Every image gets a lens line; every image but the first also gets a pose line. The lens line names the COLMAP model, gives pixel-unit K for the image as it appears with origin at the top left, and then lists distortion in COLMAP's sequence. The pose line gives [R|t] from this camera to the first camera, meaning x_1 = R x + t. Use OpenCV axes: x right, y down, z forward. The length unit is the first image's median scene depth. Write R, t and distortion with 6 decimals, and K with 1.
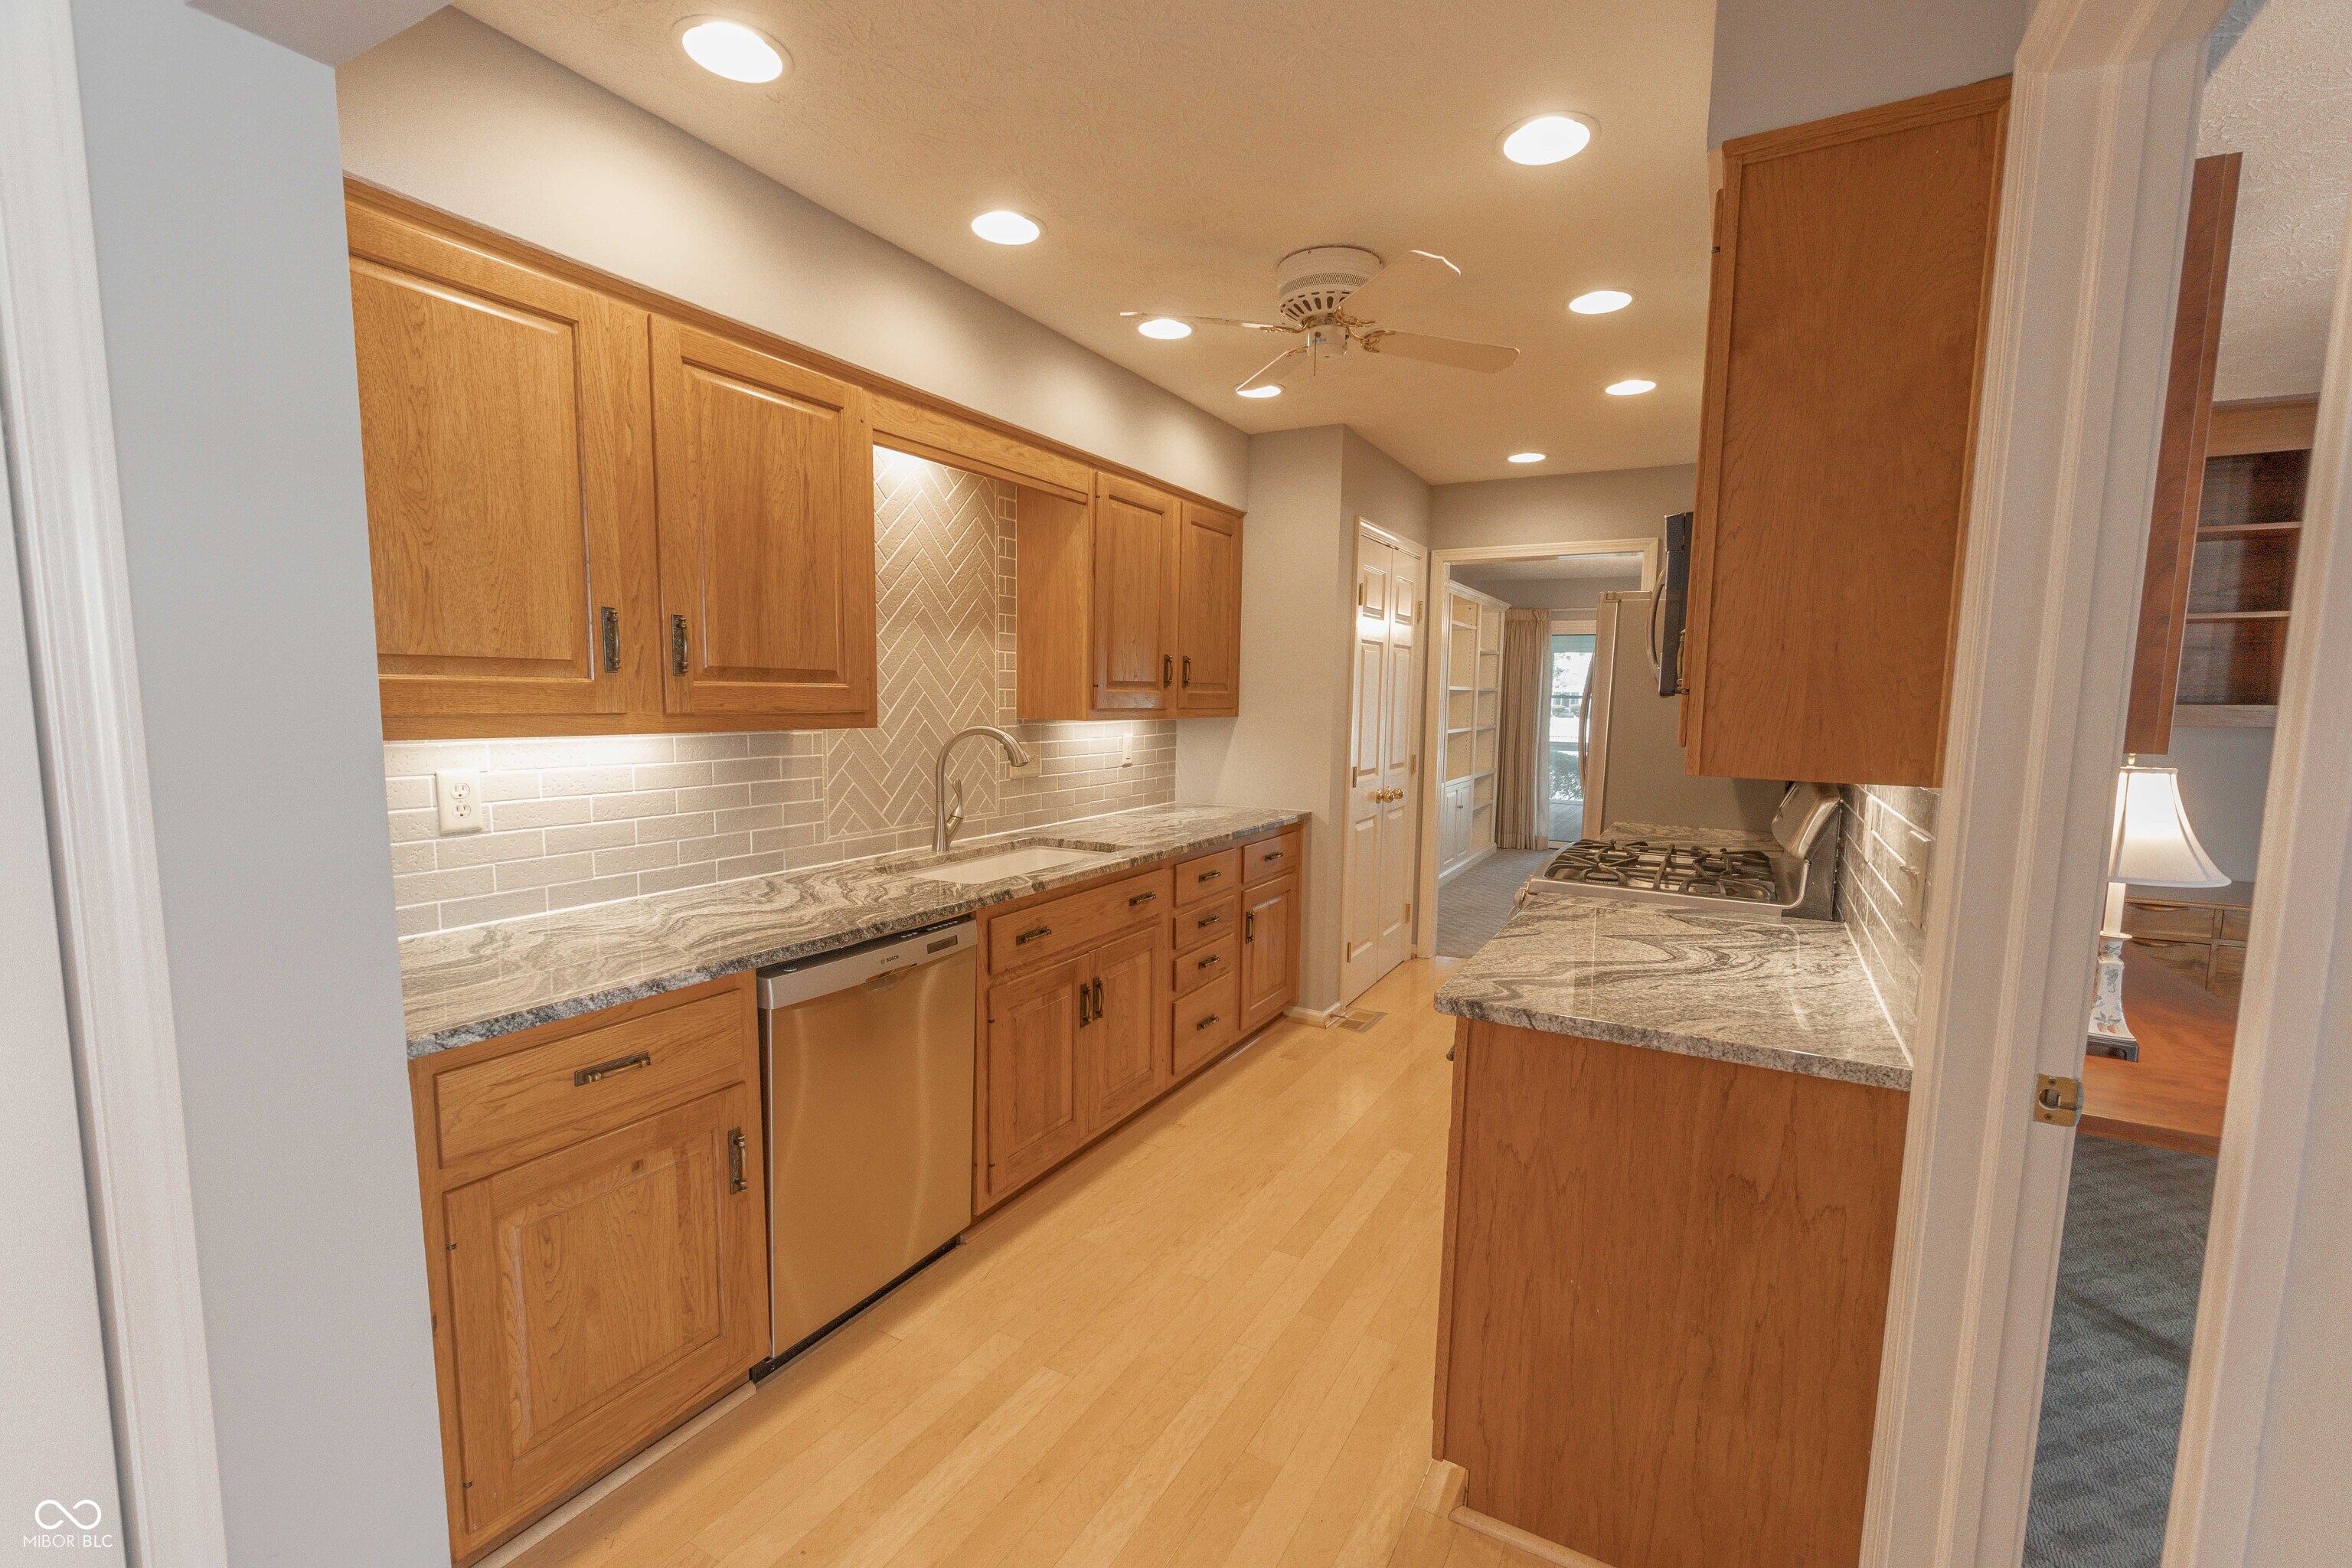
lens RADIAL K [[1012.2, 0, 1171.2], [0, 1012.2, 795.8], [0, 0, 1]] dist [-0.000742, -0.000035]
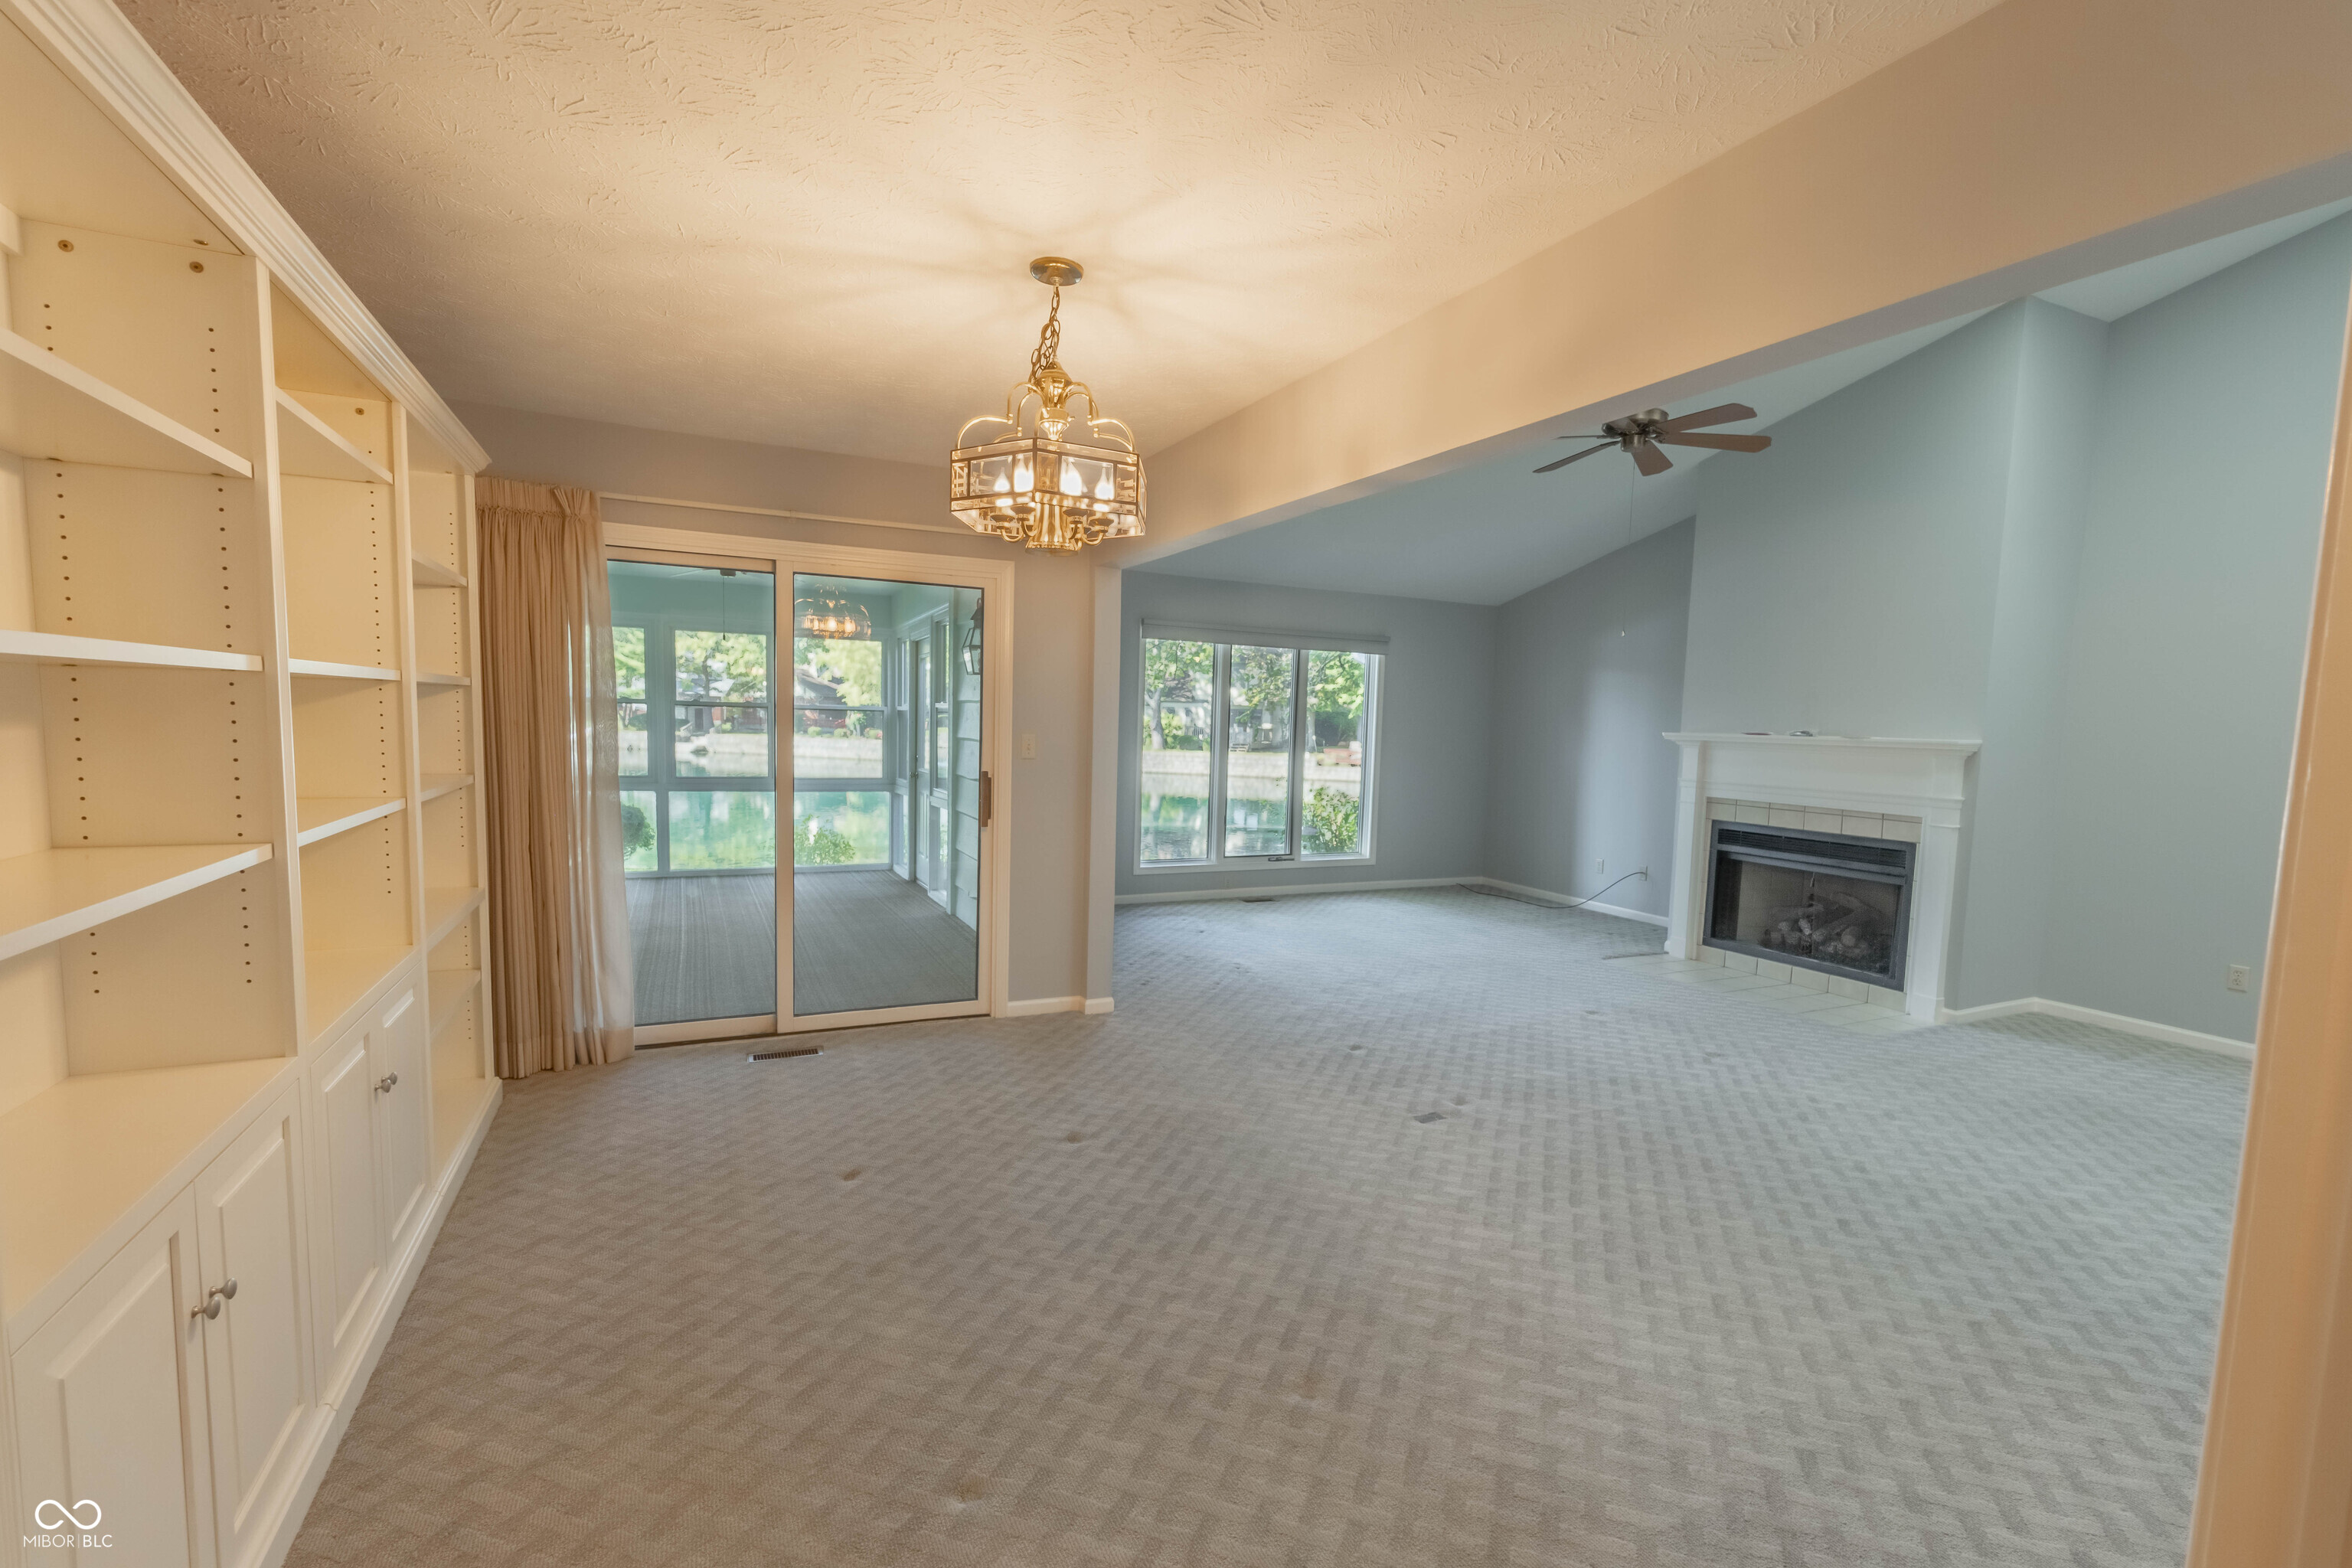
lens RADIAL K [[1012.2, 0, 1172.8], [0, 1012.2, 800.1], [0, 0, 1]] dist [-0.000742, -0.000035]
pose [[0.590517, -0.067871, 0.804166, 0.168625], [0.063117, 0.997289, 0.037822, -0.057149], [-0.804553, 0.028422, 0.593201, 0.558941]]
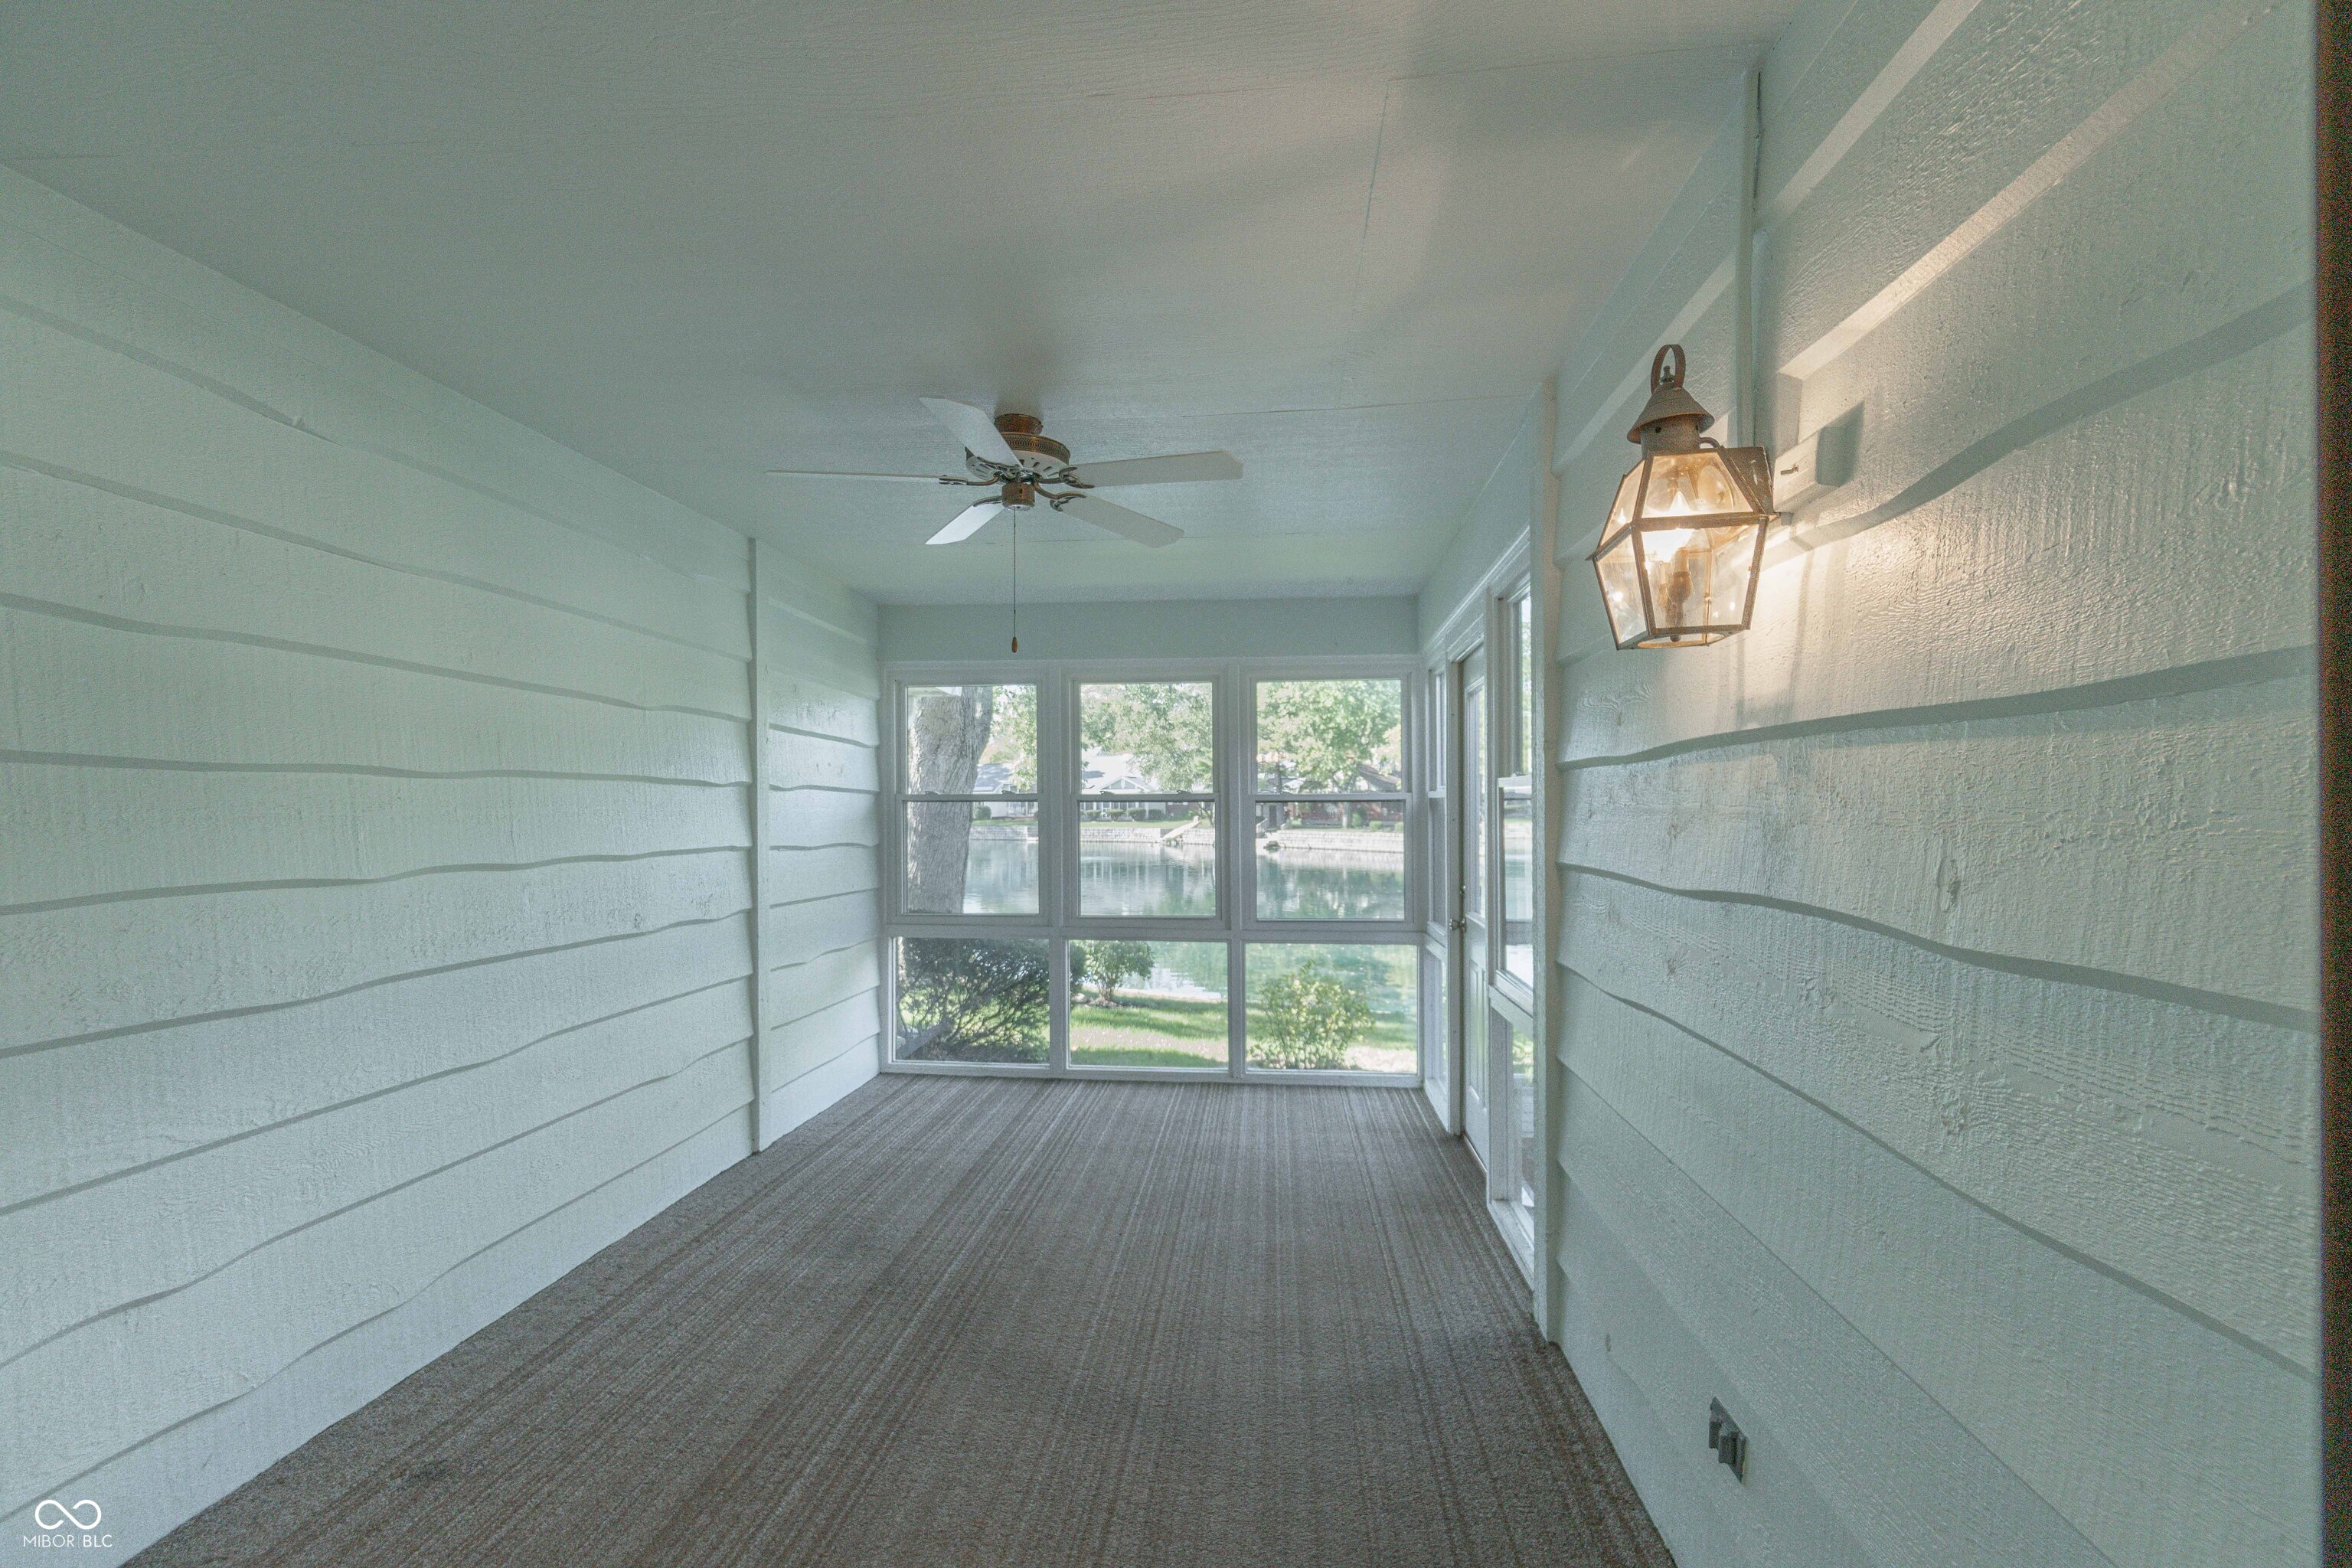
lens RADIAL K [[1012.2, 0, 1176.5], [0, 1012.2, 794.3], [0, 0, 1]] dist [-0.000742, -0.000035]
pose [[0.921337, -0.017753, 0.388359, 0.312972], [0.057779, 0.994116, -0.091629, -0.070138], [-0.384447, 0.106860, 0.916941, 0.725823]]
